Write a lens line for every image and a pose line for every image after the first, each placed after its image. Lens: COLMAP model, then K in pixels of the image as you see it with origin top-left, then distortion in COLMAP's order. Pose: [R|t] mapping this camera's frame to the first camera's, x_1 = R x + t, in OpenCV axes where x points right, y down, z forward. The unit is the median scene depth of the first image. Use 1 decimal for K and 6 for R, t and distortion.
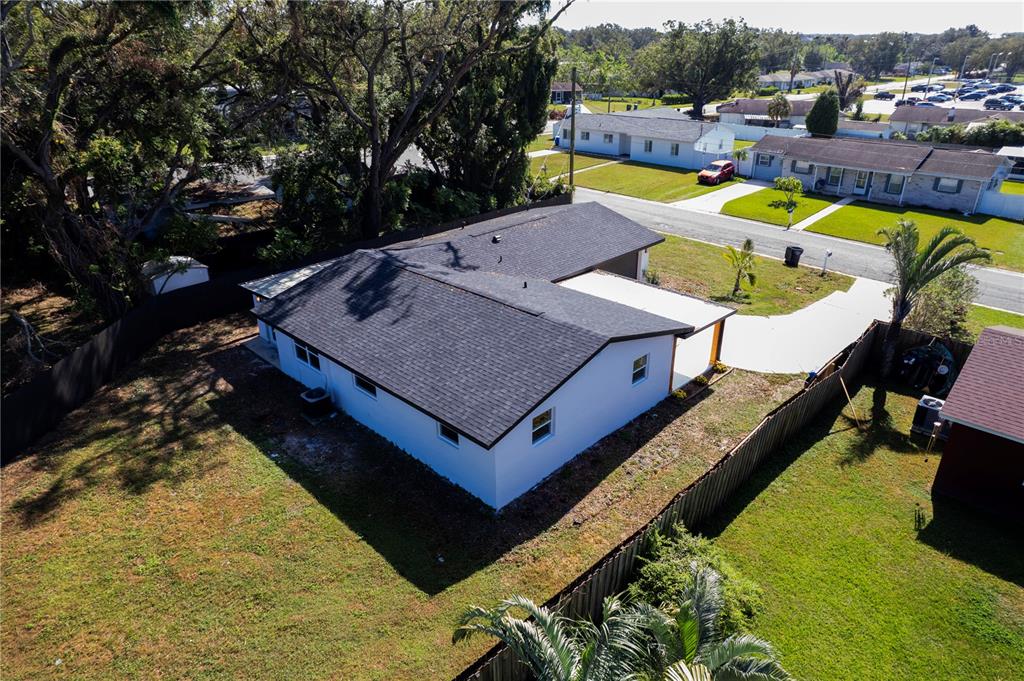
lens RADIAL K [[655.9, 0, 514.9], [0, 655.9, 337.1], [0, 0, 1]] dist [-0.083147, 0.073352]
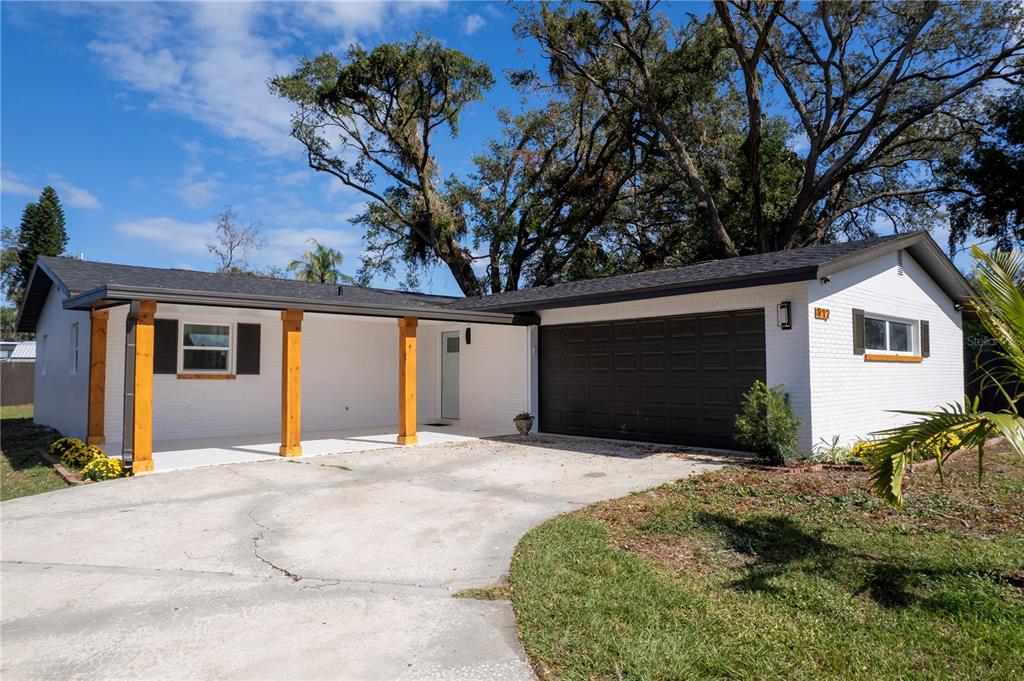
lens RADIAL K [[655.9, 0, 514.9], [0, 655.9, 337.1], [0, 0, 1]] dist [-0.083147, 0.073352]
pose [[-0.064633, -0.053403, -0.996479, 0.694019], [-0.413152, 0.910396, -0.021992, -0.104581], [0.908365, 0.410276, -0.080905, 1.313770]]
